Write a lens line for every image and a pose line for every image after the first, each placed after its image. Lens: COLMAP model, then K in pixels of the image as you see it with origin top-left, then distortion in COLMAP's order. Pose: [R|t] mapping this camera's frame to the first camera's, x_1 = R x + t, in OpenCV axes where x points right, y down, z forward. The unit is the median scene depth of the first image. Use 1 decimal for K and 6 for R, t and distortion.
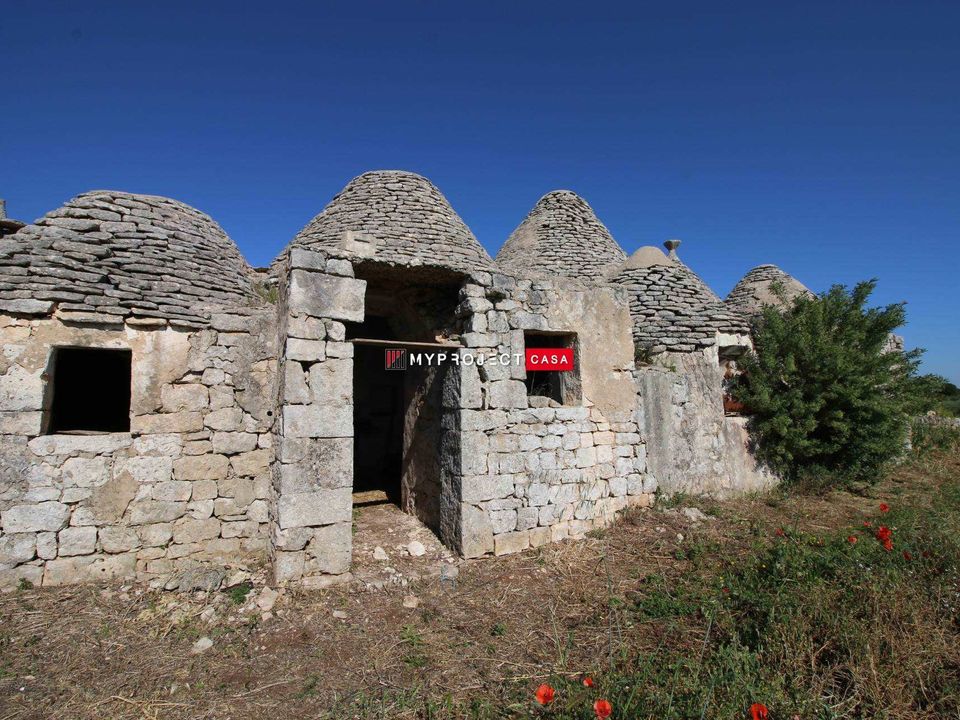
lens RADIAL K [[510.3, 0, 480.0], [0, 510.3, 360.0], [0, 0, 1]] dist [0.000586, -0.014831]
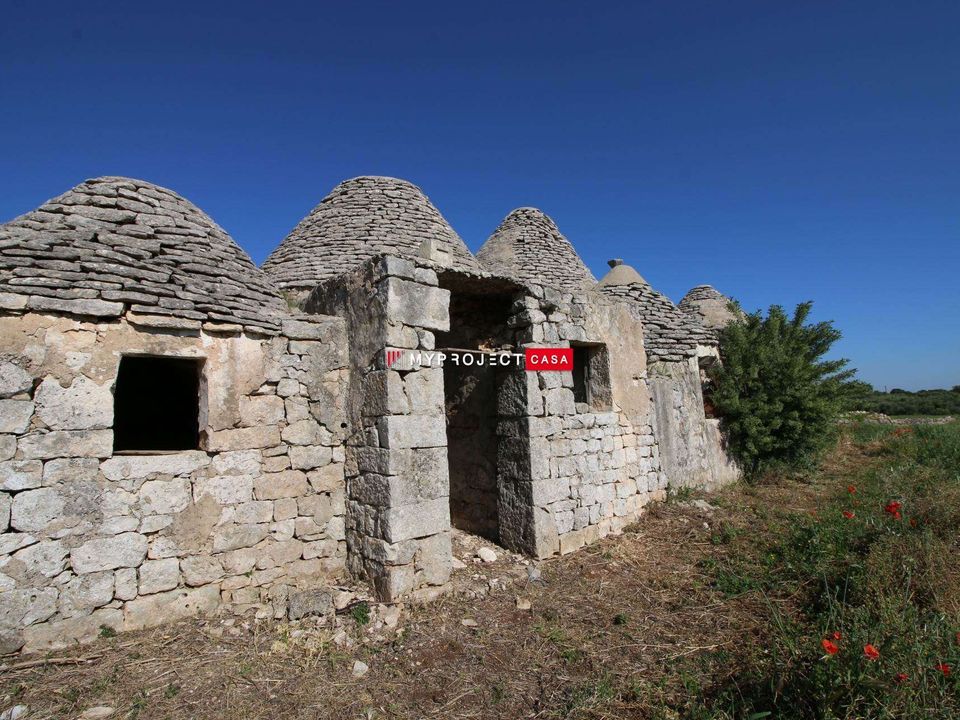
lens RADIAL K [[510.3, 0, 480.0], [0, 510.3, 360.0], [0, 0, 1]] dist [0.000586, -0.014831]
pose [[0.974263, 0.002372, 0.225403, -0.386052], [0.001475, 0.999856, -0.016896, -0.001201], [-0.225411, 0.016793, 0.974119, 0.006985]]
